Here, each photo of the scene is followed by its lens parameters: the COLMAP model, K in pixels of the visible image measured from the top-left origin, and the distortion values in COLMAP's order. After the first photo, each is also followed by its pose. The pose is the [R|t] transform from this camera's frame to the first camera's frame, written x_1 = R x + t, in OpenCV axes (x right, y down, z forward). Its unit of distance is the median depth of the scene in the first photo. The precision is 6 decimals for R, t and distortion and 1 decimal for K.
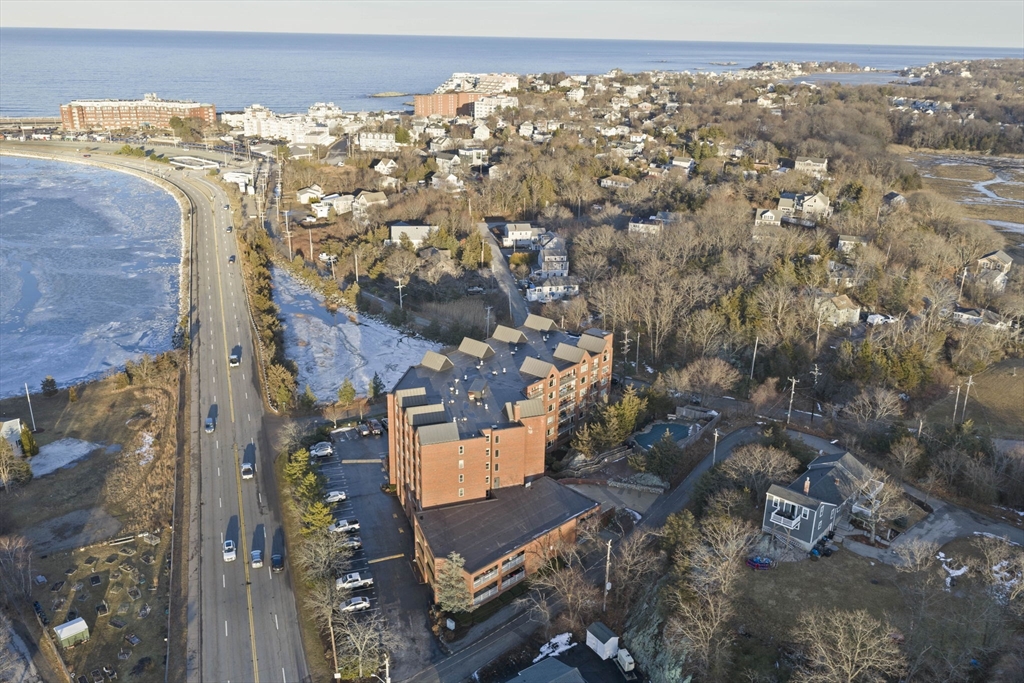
lens RADIAL K [[830.3, 0, 525.6], [0, 830.3, 340.3], [0, 0, 1]] dist [0.000696, -0.007298]
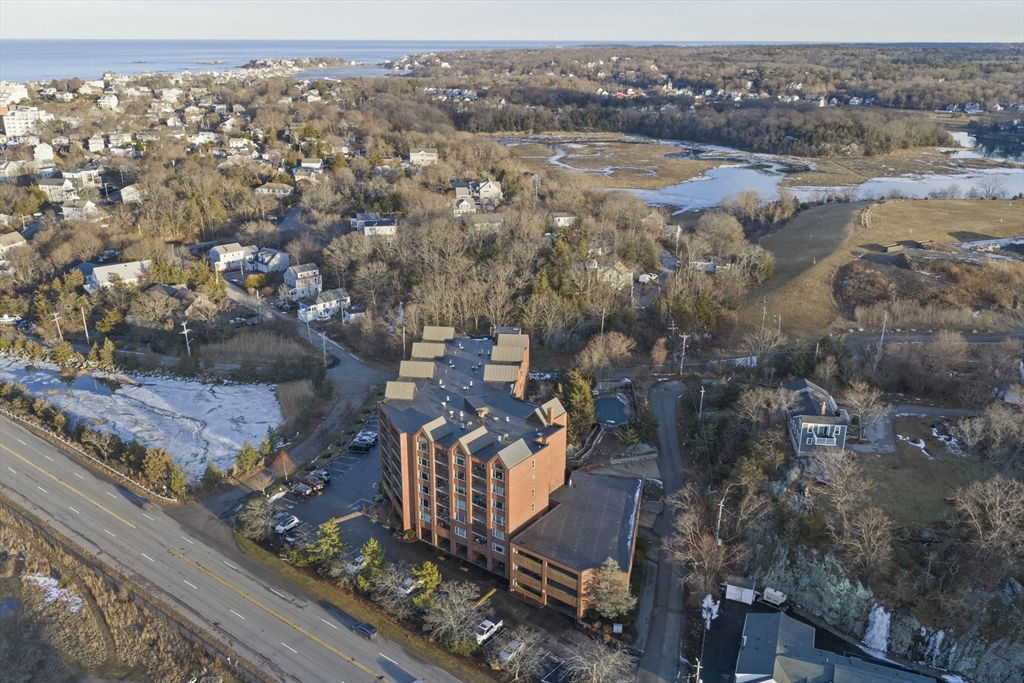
lens RADIAL K [[830.3, 0, 525.6], [0, 830.3, 340.3], [0, 0, 1]] dist [0.000696, -0.007298]
pose [[0.842378, -0.198007, 0.501191, -0.242567], [0.196302, 0.978897, 0.056801, -0.030043], [-0.501861, 0.050537, 0.863471, 0.068837]]
